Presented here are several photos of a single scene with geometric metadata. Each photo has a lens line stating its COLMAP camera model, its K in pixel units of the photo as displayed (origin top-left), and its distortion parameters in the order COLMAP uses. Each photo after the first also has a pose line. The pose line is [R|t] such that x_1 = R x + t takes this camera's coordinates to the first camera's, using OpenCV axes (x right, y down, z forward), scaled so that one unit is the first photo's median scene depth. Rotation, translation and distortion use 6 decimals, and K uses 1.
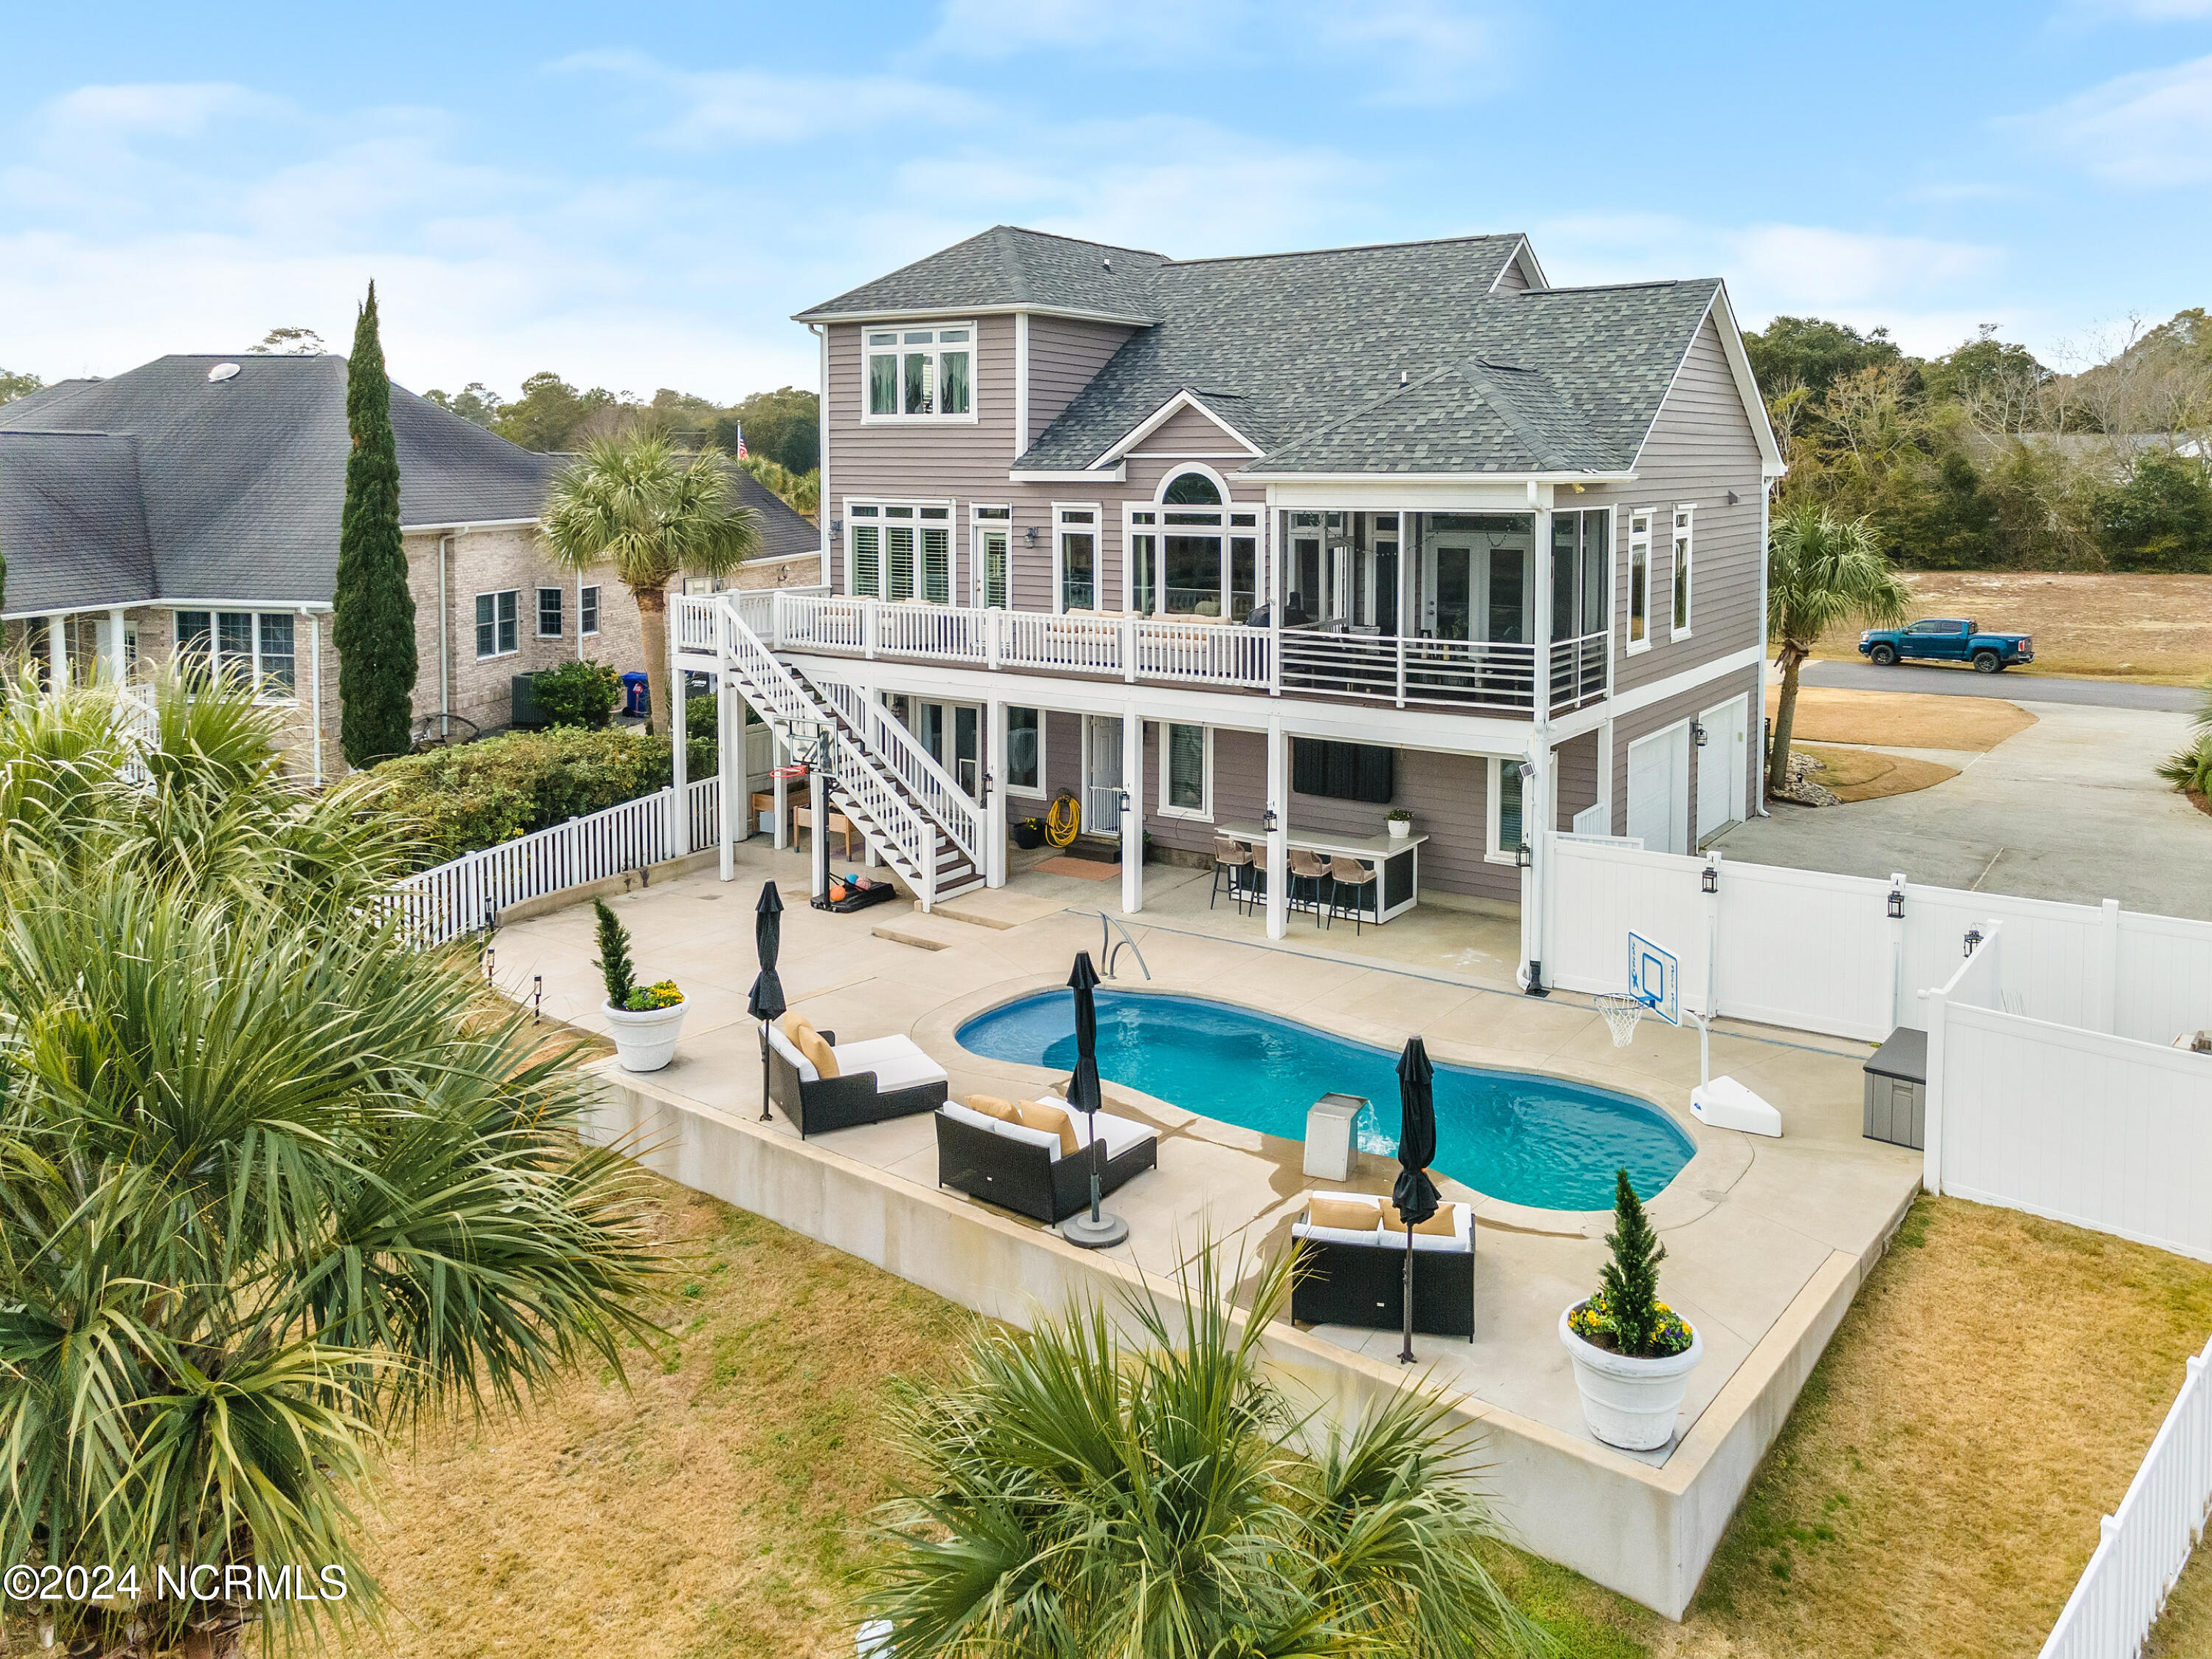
lens RADIAL K [[1662.9, 0, 1092.6], [0, 1662.9, 603.2], [0, 0, 1]] dist [0.030608, -0.002481]
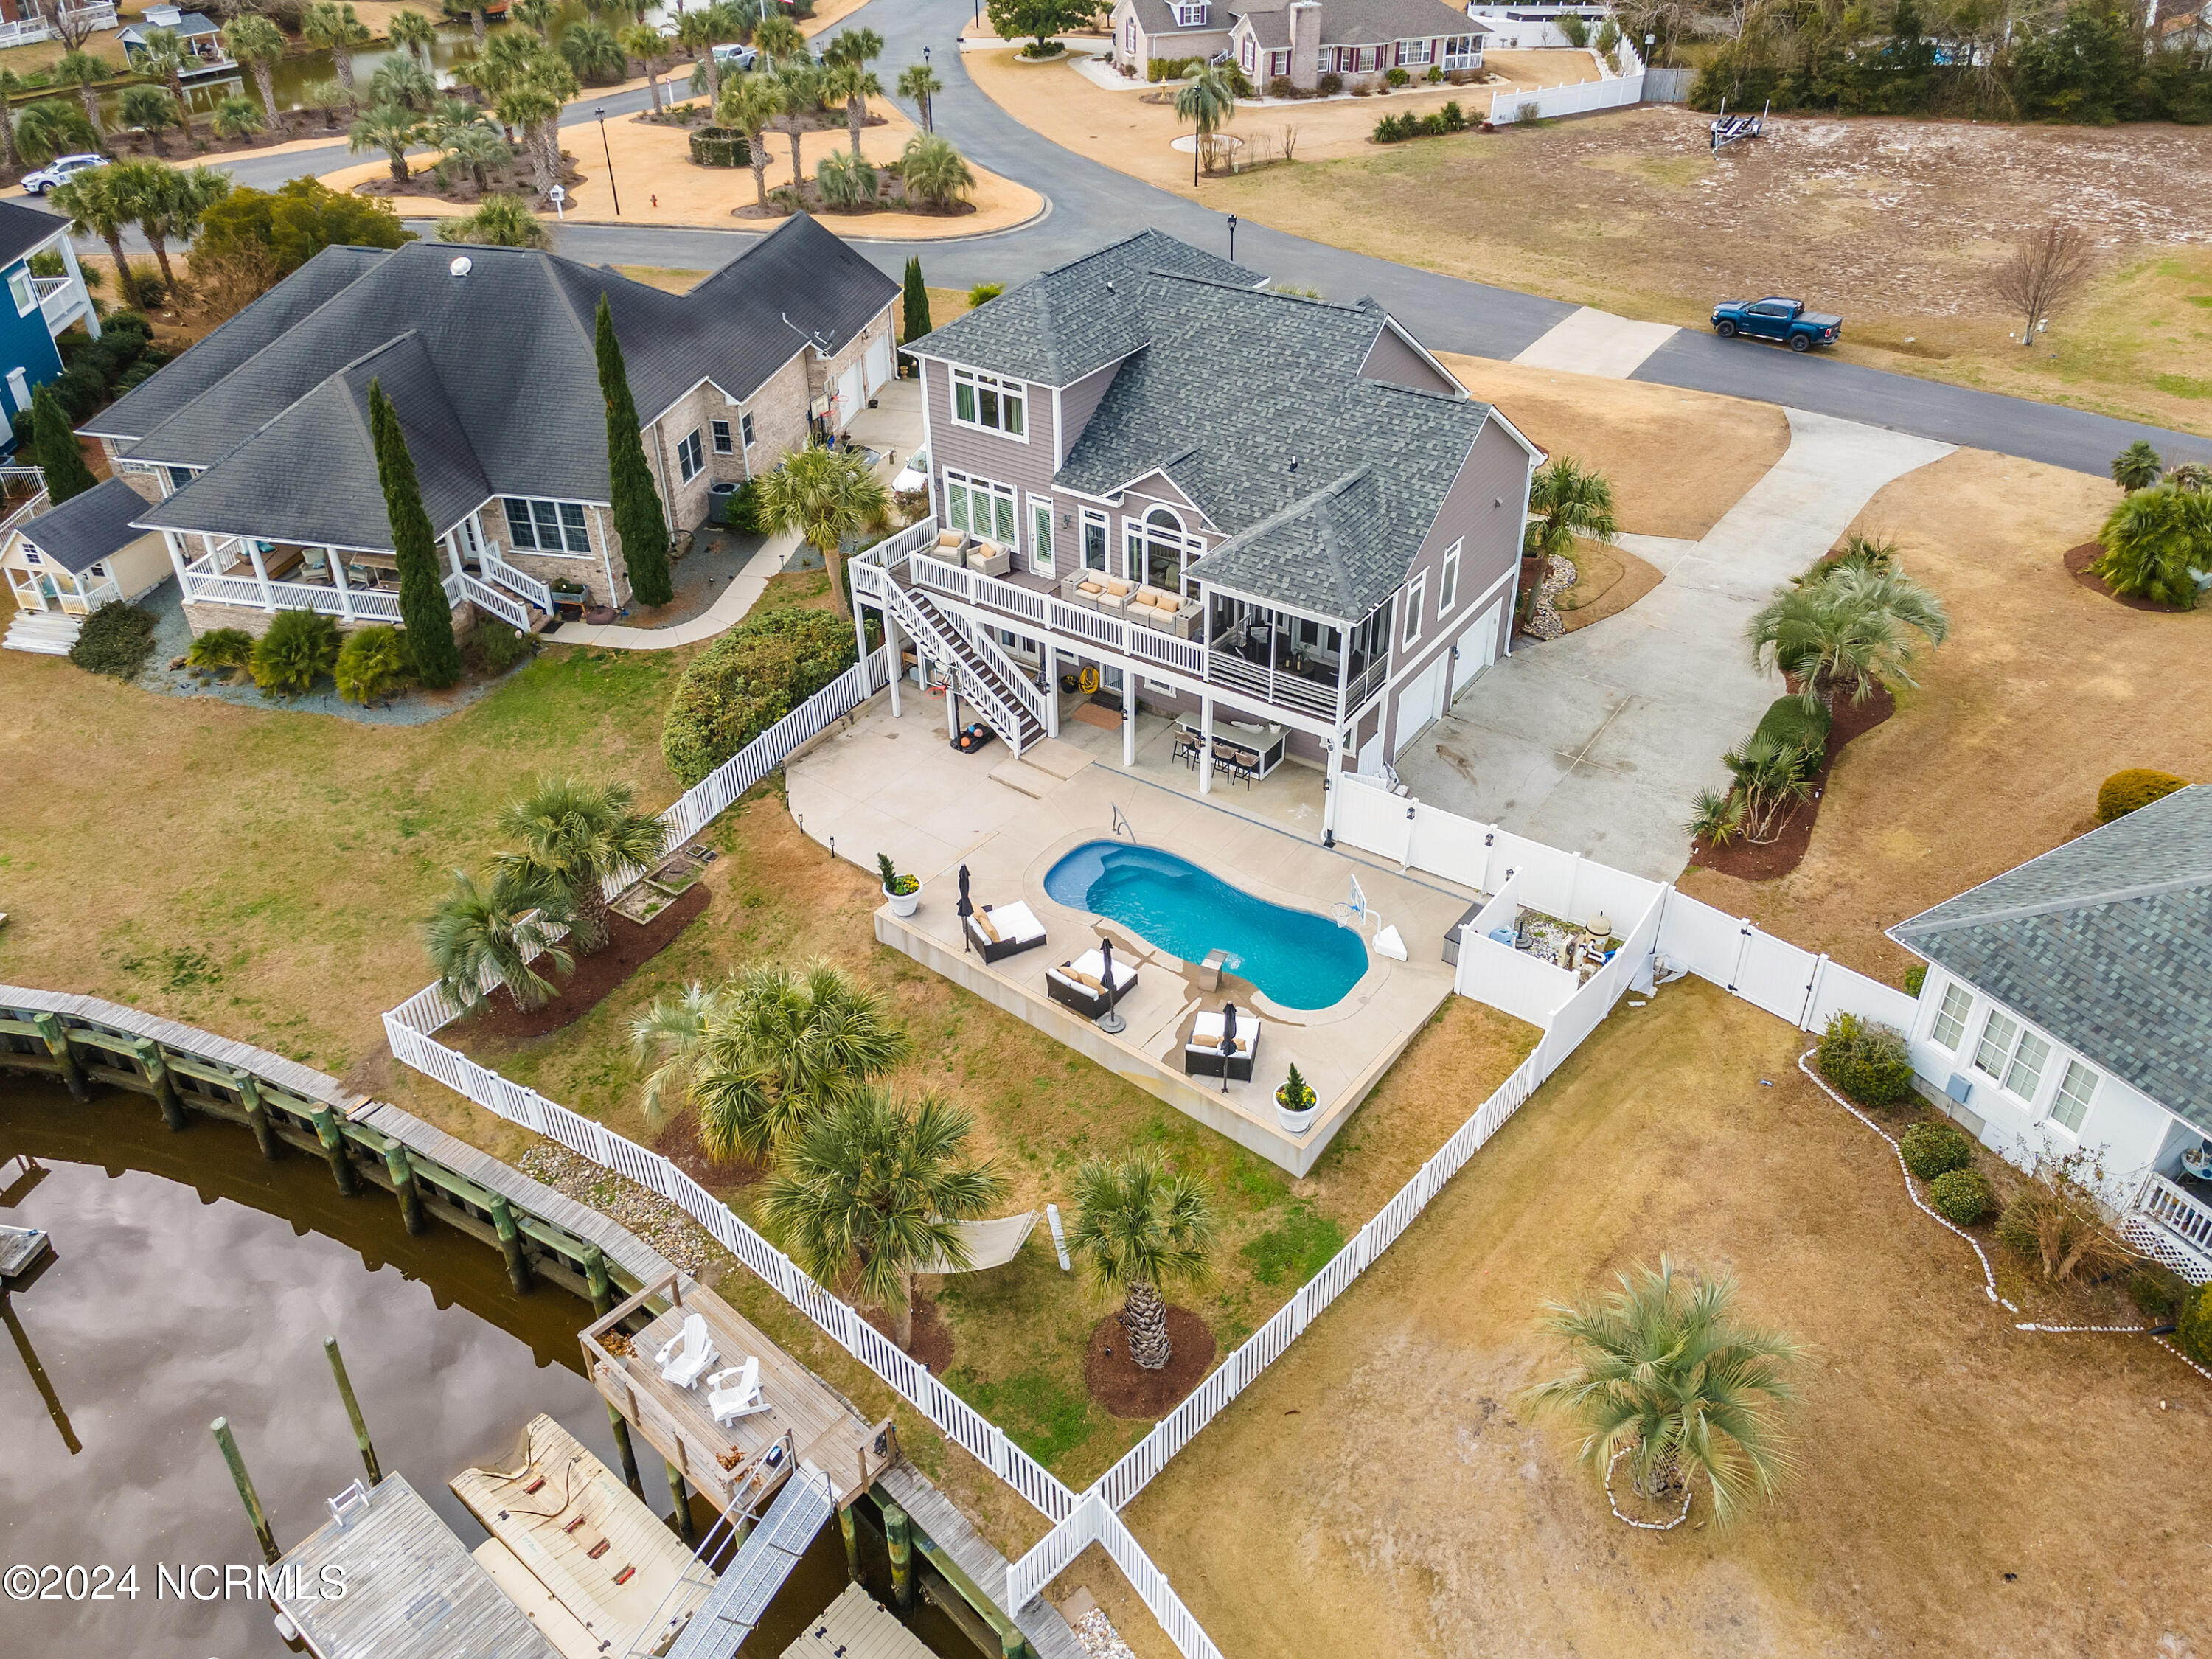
lens RADIAL K [[1571.9, 0, 1073.4], [0, 1571.9, 773.0], [0, 0, 1]] dist [0.050140, 0.003205]
pose [[0.999677, -0.014572, -0.020837, -0.001325], [0.022868, 0.873511, 0.486267, -0.602133], [0.011116, -0.486586, 0.873562, -0.484254]]
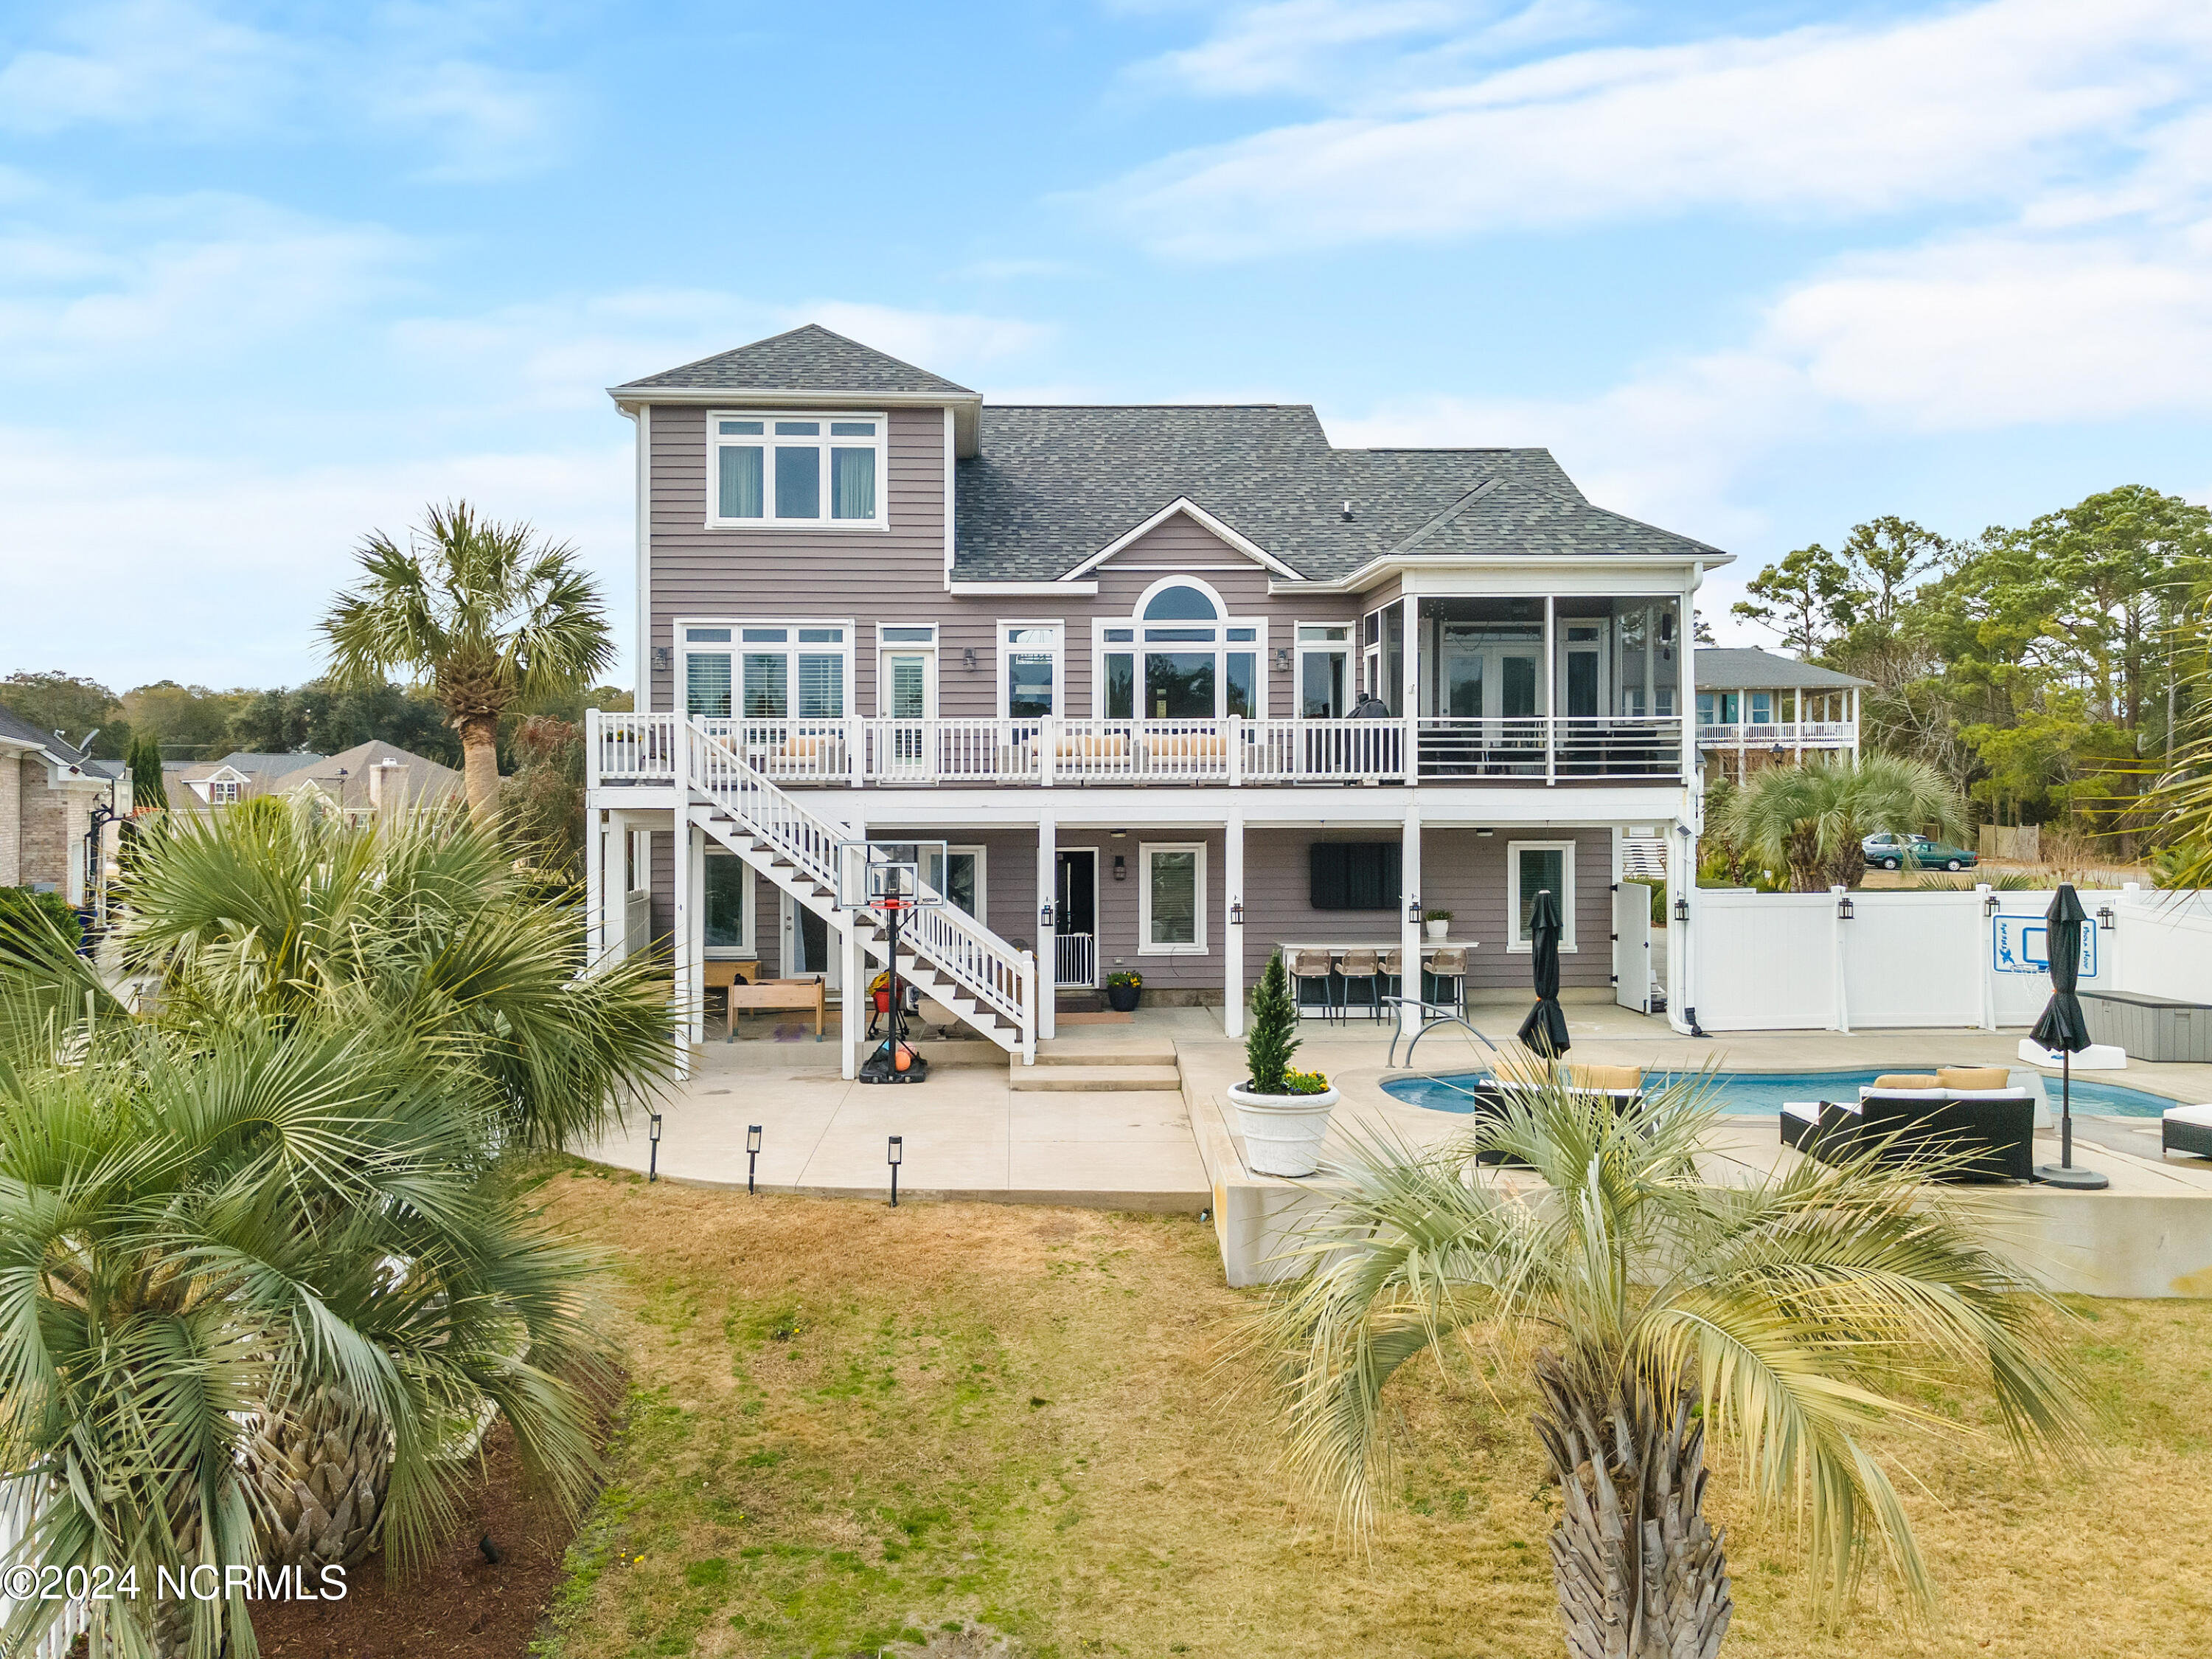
lens RADIAL K [[1653.9, 0, 980.3], [0, 1653.9, 872.8], [0, 0, 1]] dist [0.024808, -0.000205]
pose [[0.809499, -0.023561, 0.586648, -0.583183], [0.050630, 0.998274, -0.029770, 0.106195], [-0.584934, 0.053801, 0.809295, 0.303171]]
